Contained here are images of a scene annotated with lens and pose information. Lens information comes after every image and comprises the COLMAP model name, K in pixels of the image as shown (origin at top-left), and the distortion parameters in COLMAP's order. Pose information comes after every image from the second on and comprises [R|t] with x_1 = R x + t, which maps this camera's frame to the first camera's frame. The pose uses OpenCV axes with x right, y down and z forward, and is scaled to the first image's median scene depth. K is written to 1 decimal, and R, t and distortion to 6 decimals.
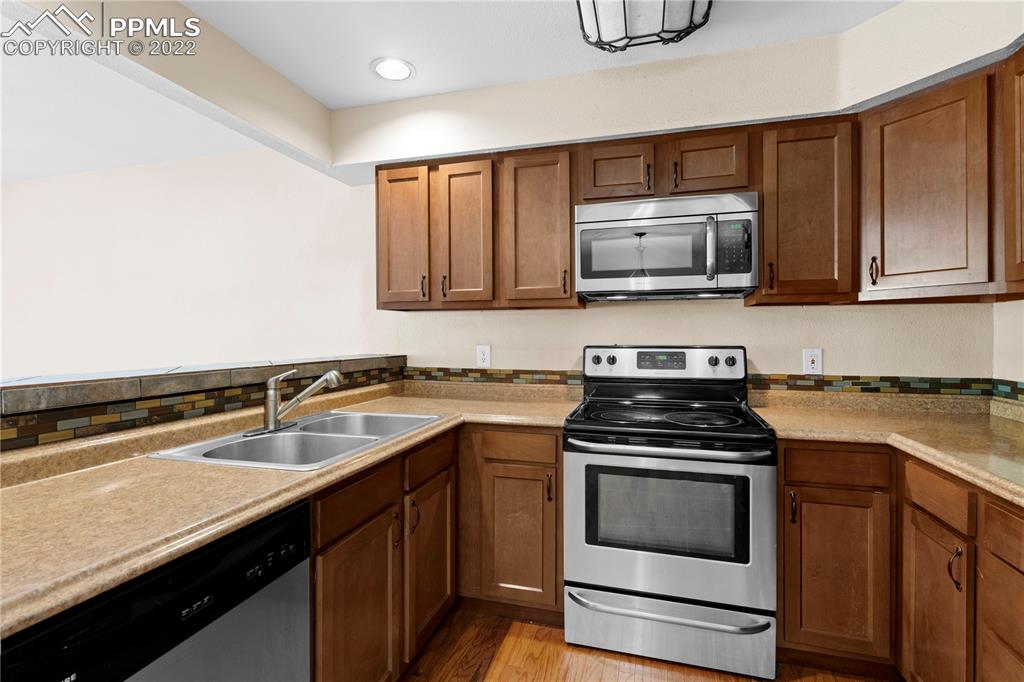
lens RADIAL K [[475.9, 0, 512.7], [0, 475.9, 332.5], [0, 0, 1]] dist [0.001200, 0.000500]
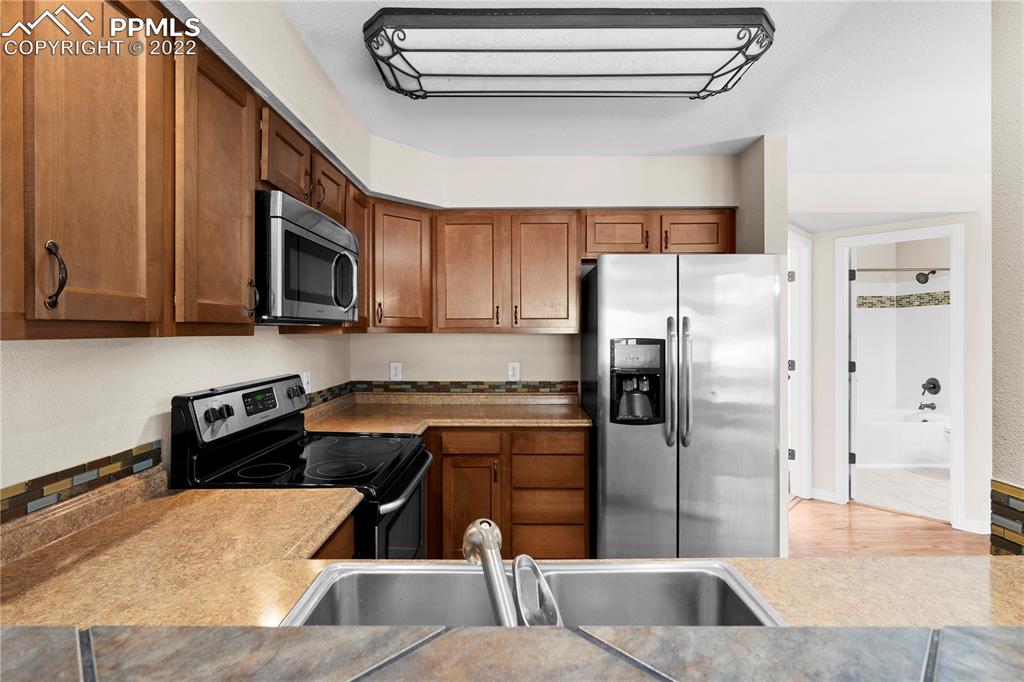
lens RADIAL K [[475.9, 0, 512.7], [0, 475.9, 332.5], [0, 0, 1]] dist [0.001200, 0.000500]
pose [[-0.273784, -0.000471, 0.961791, -0.568853], [-0.001648, 0.999999, 0.000020, -0.057311], [-0.961790, -0.001579, -0.273785, 0.787243]]
